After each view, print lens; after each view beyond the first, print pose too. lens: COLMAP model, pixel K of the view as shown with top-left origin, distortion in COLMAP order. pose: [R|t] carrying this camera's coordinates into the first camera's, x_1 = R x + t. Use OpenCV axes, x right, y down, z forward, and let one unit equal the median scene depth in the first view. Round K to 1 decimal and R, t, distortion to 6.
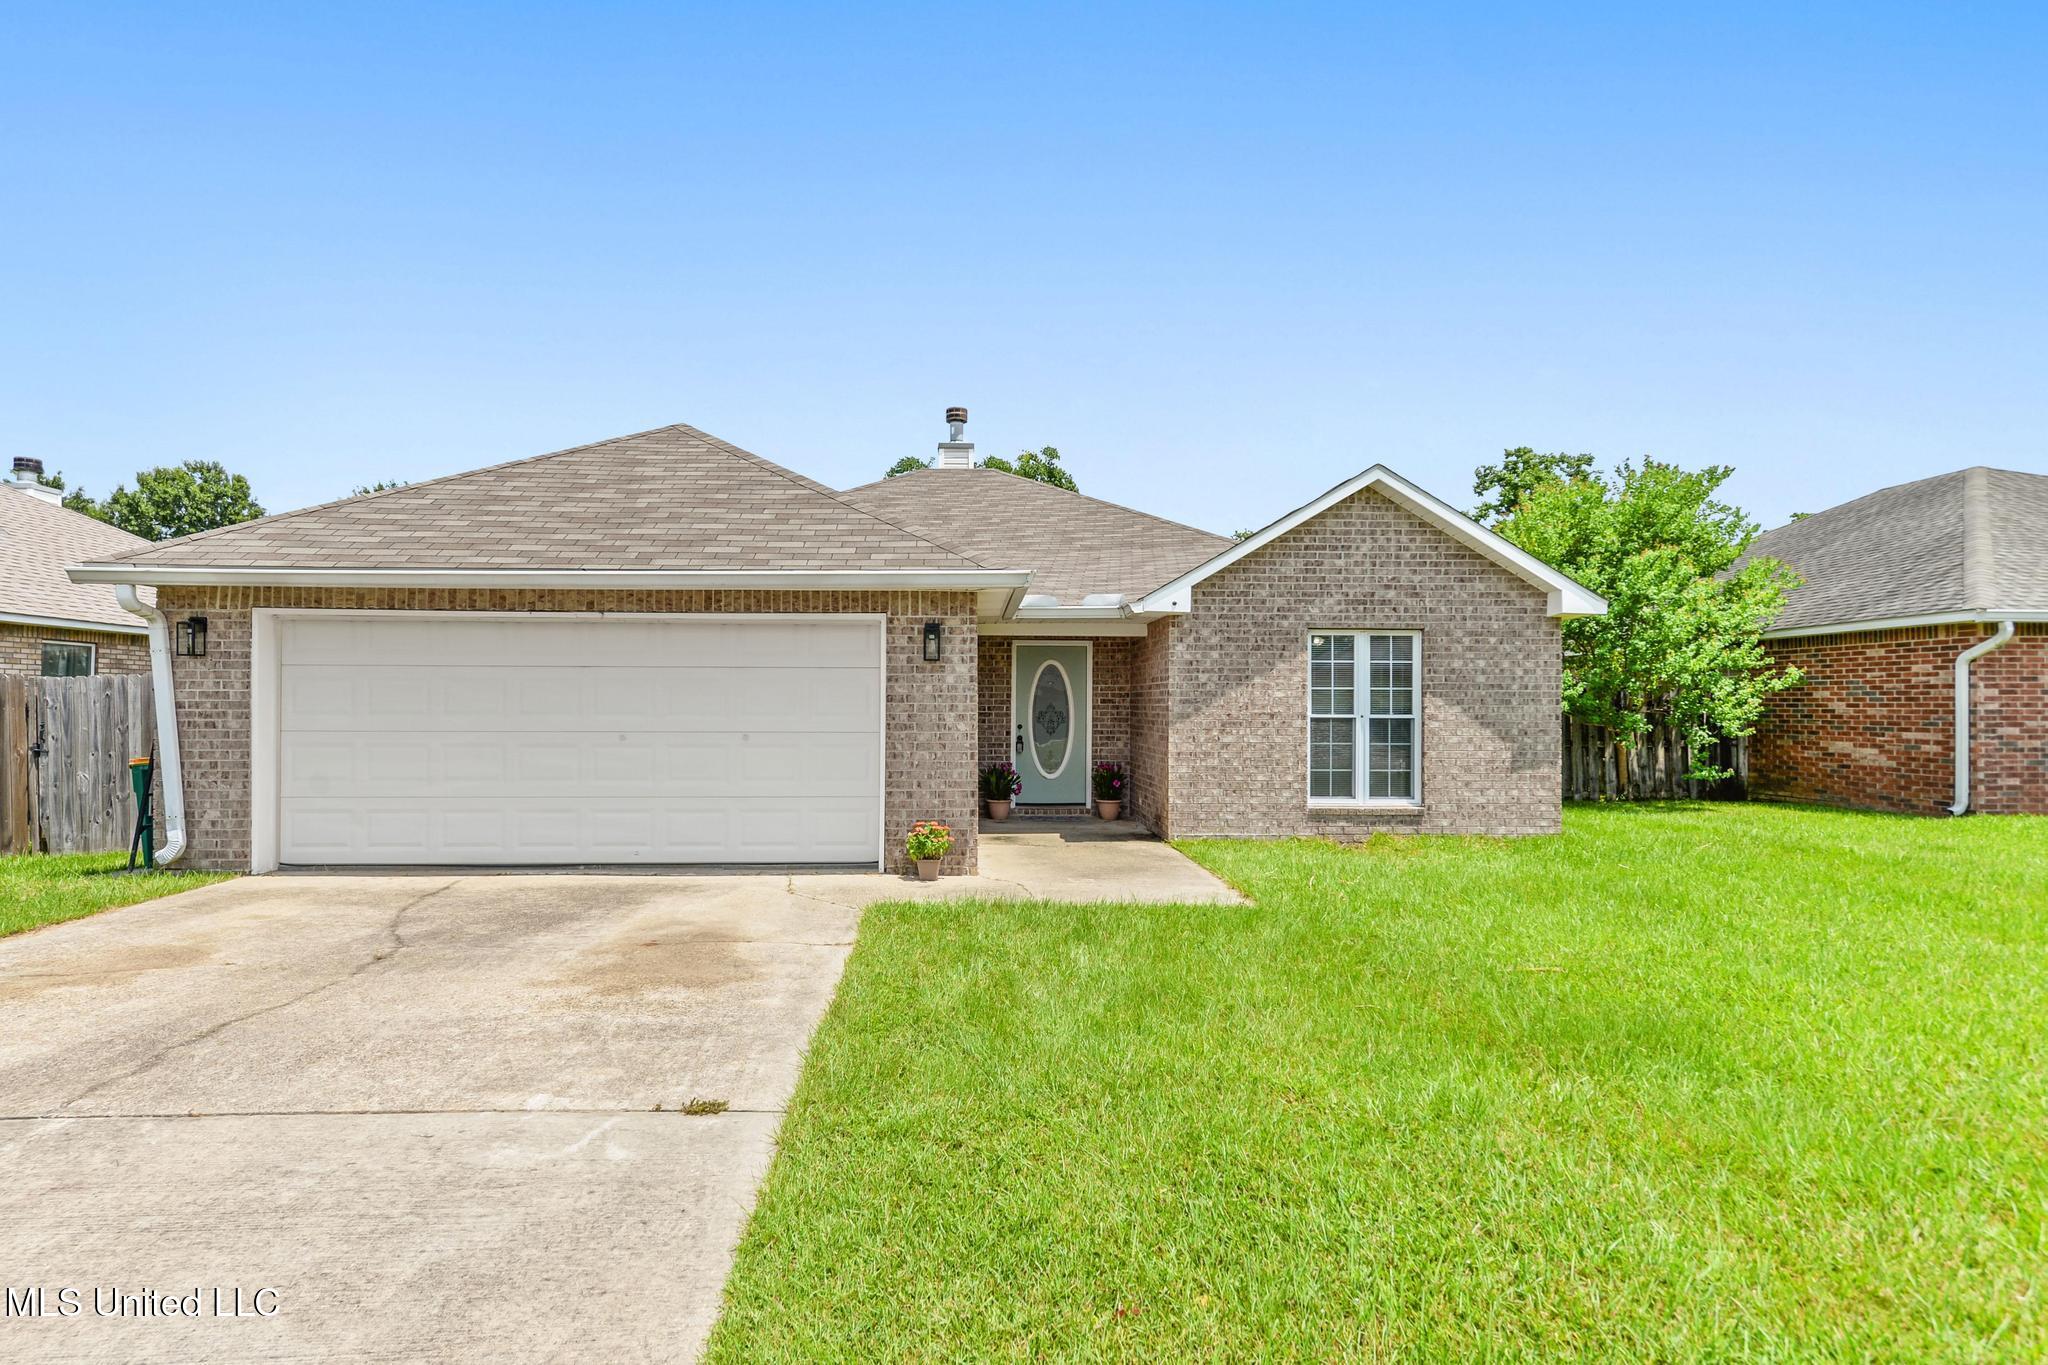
lens RADIAL K [[1062.7, 0, 1023.5], [0, 1062.7, 694.9], [0, 0, 1]] dist [0.003782, 0.000071]
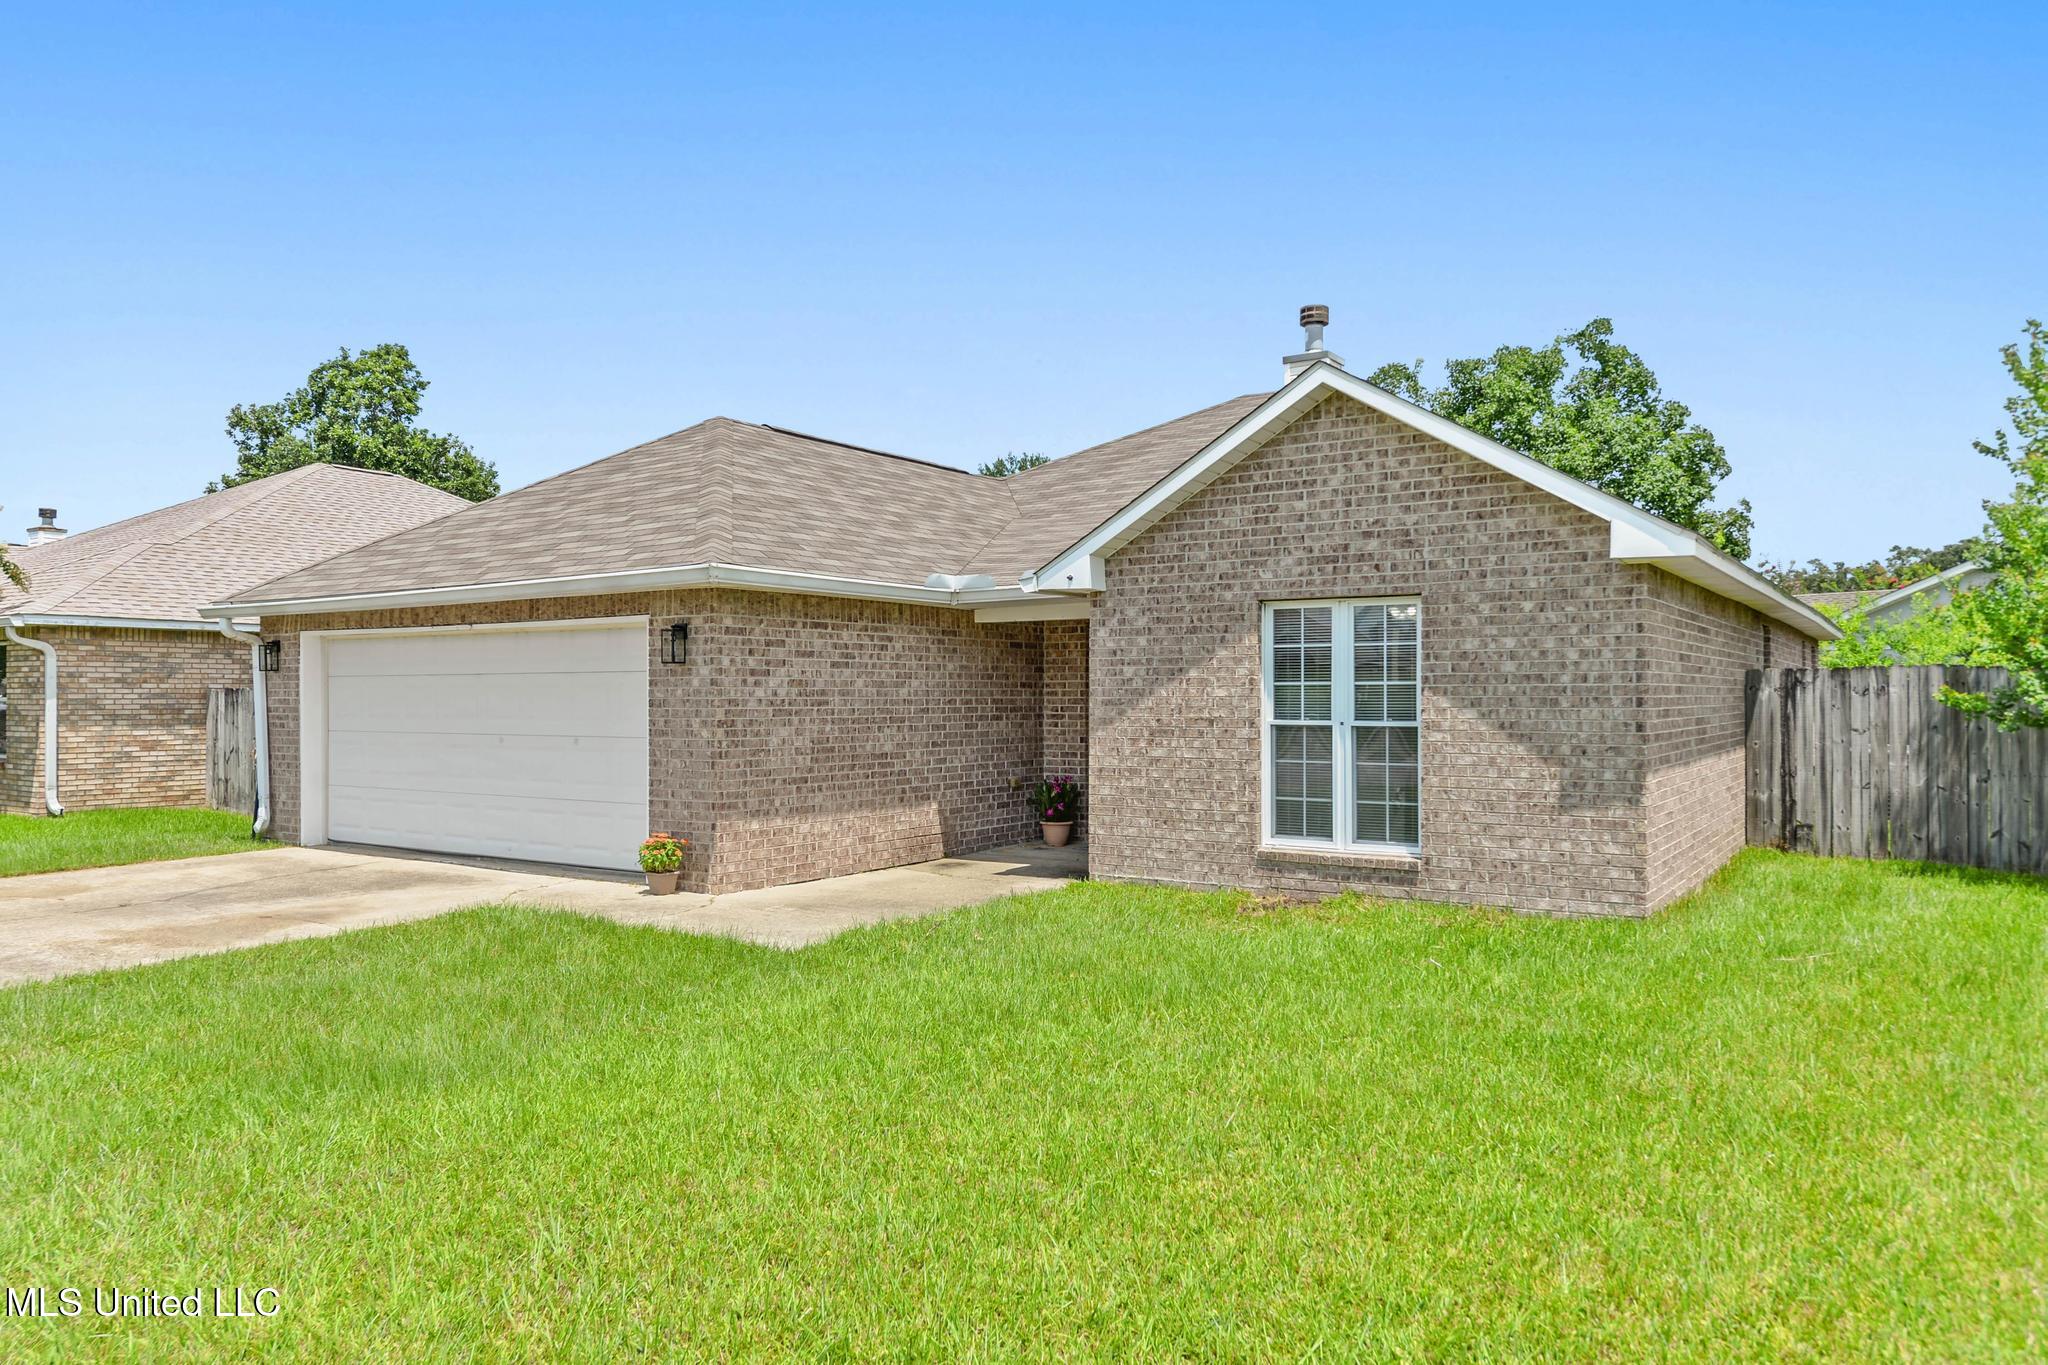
lens RADIAL K [[1410.3, 0, 1023.9], [0, 1410.3, 684.1], [0, 0, 1]] dist [0.001086, 0.000171]
pose [[0.803193, -0.009456, -0.595645, 0.707457], [0.011536, 0.999933, -0.000318, -0.007584], [0.595608, -0.006616, 0.803248, 0.138113]]
